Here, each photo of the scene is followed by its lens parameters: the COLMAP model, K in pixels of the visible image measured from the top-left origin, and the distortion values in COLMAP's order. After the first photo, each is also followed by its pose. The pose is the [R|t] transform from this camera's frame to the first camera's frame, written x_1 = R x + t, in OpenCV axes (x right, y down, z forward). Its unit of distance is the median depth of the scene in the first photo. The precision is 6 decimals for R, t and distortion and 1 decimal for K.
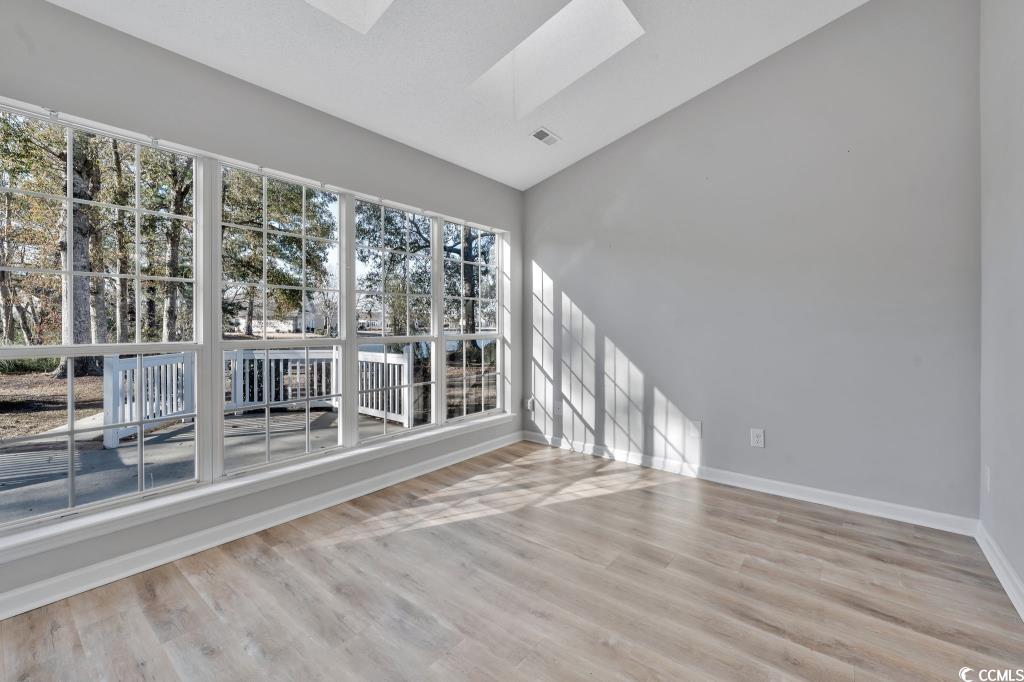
lens RADIAL K [[429.9, 0, 512.6], [0, 429.9, 323.7], [0, 0, 1]] dist [-0.001709, -0.000251]
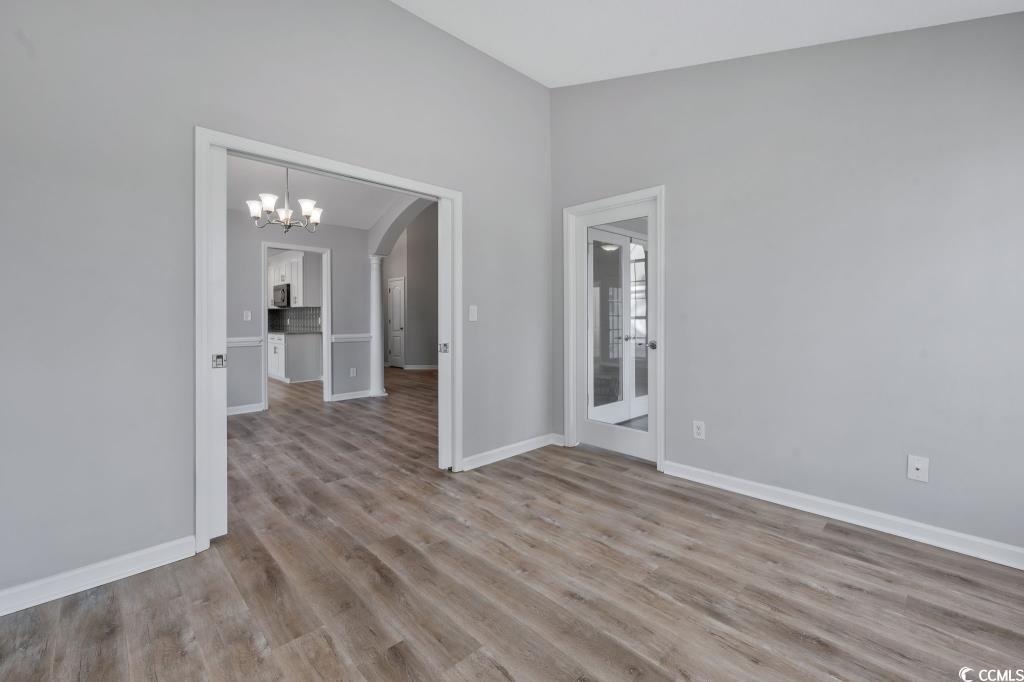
lens RADIAL K [[429.9, 0, 512.6], [0, 429.9, 323.7], [0, 0, 1]] dist [-0.001709, -0.000251]
pose [[-0.991452, -0.001164, 0.130463, 0.078897], [0.000158, 0.999949, 0.010125, 0.004562], [-0.130468, 0.010059, -0.991401, 2.056029]]
